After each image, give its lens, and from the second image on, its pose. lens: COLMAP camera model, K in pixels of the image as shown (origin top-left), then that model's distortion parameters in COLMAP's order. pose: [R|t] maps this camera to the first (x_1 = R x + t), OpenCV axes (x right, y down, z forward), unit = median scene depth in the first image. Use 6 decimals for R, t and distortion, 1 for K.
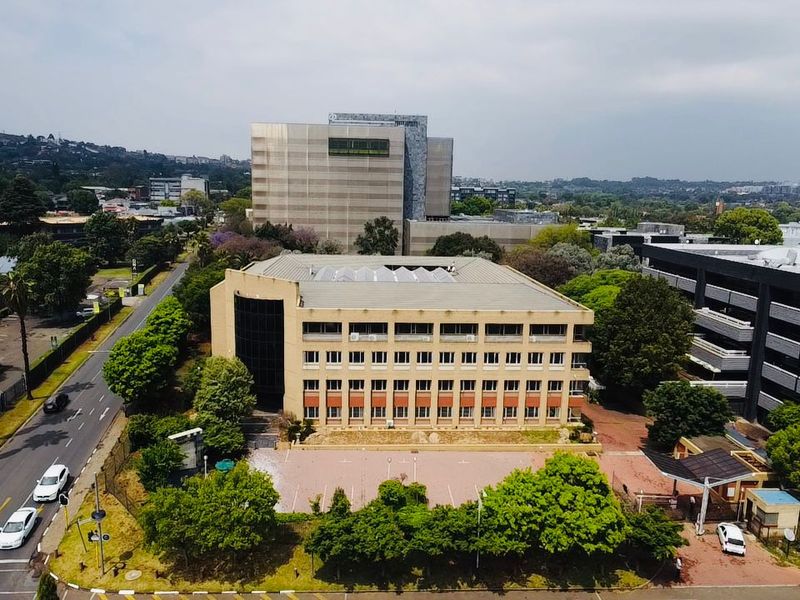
lens RADIAL K [[599.6, 0, 403.0], [0, 599.6, 293.6], [0, 0, 1]] dist [-0.000712, -0.003678]
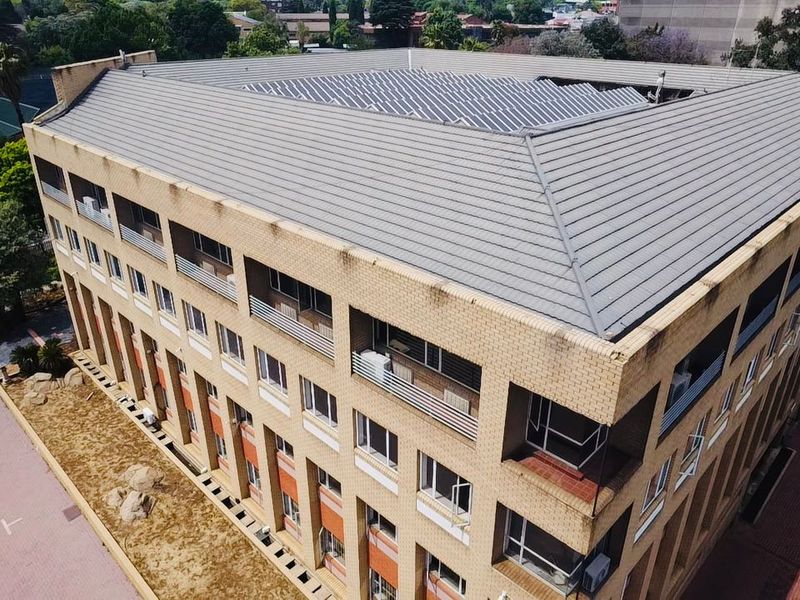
lens RADIAL K [[600.1, 0, 399.7], [0, 600.1, 293.4], [0, 0, 1]] dist [0.002753, -0.007055]
pose [[0.670867, 0.298476, -0.678859, 0.377729], [-0.111100, 0.945546, 0.305939, -0.026688], [0.733209, -0.129823, 0.667496, 0.850724]]
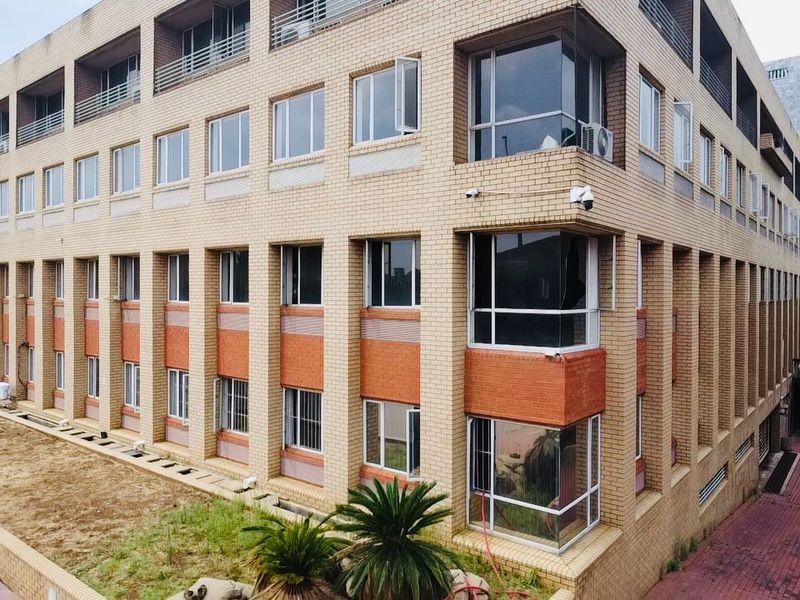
lens RADIAL K [[600.1, 0, 399.7], [0, 600.1, 293.4], [0, 0, 1]] dist [0.002753, -0.007055]
pose [[0.742693, -0.018298, -0.669382, 0.374812], [-0.100002, 0.985386, -0.137891, 0.185250], [0.662123, 0.169350, 0.730009, 0.890422]]
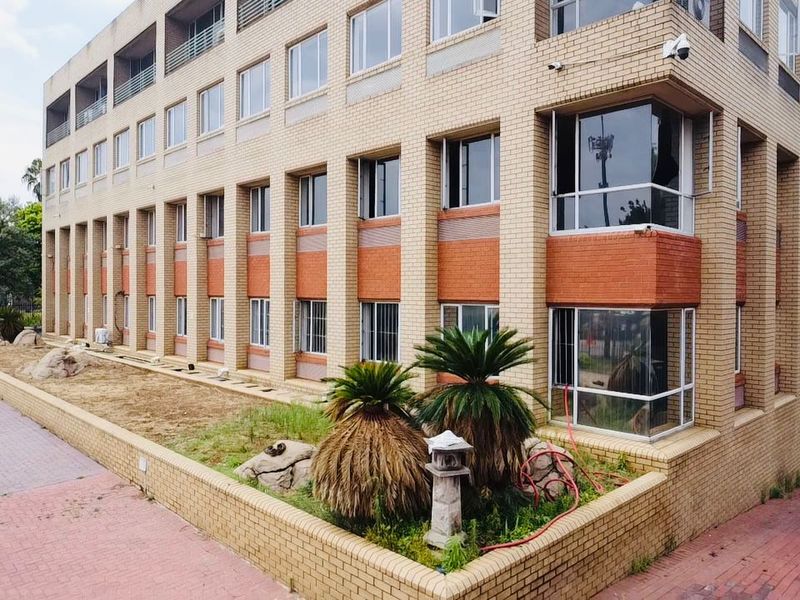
lens RADIAL K [[600.1, 0, 399.7], [0, 600.1, 293.4], [0, 0, 1]] dist [0.002753, -0.007055]
pose [[0.652653, -0.016842, -0.757469, 0.371930], [-0.117412, 0.985427, -0.123076, 0.213547], [0.748504, 0.169262, 0.641165, 0.896993]]
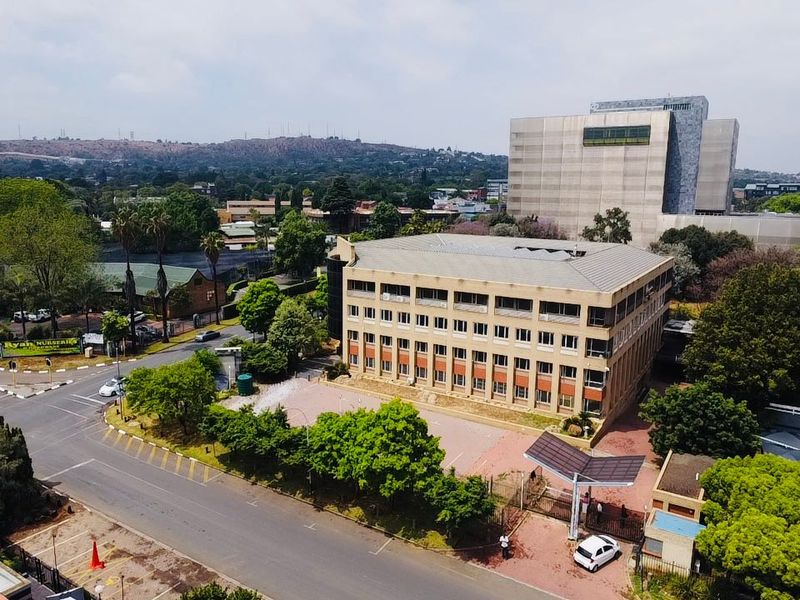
lens RADIAL K [[600.1, 0, 399.7], [0, 600.1, 293.4], [0, 0, 1]] dist [0.002753, -0.007055]
pose [[0.815051, 0.087020, -0.572817, 0.565080], [-0.092014, 0.995550, 0.020314, 0.040263], [0.572036, 0.036150, 0.819431, 0.101848]]
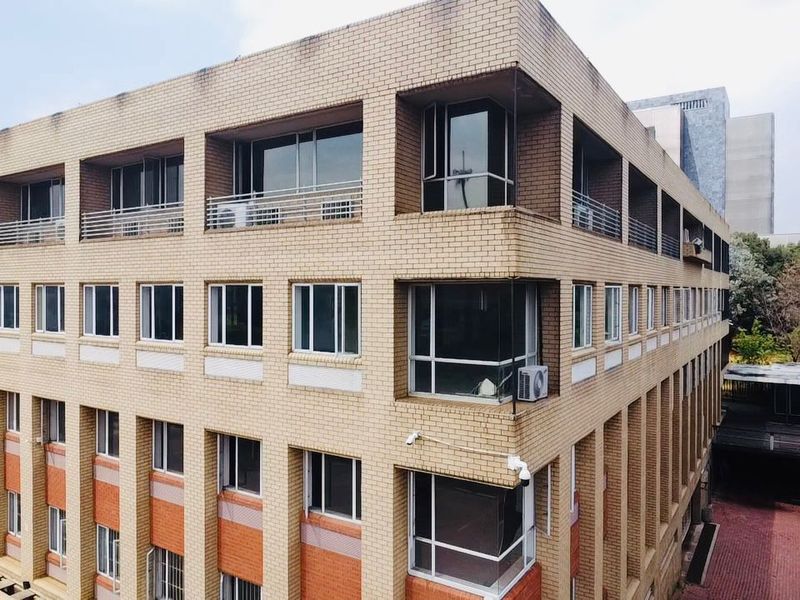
lens RADIAL K [[599.6, 0, 403.0], [0, 599.6, 293.6], [0, 0, 1]] dist [-0.000712, -0.003678]
pose [[0.808248, -0.017779, -0.588574, 0.375736], [-0.082729, 0.986201, -0.143397, 0.124308], [0.583002, 0.164592, 0.795625, 0.880469]]
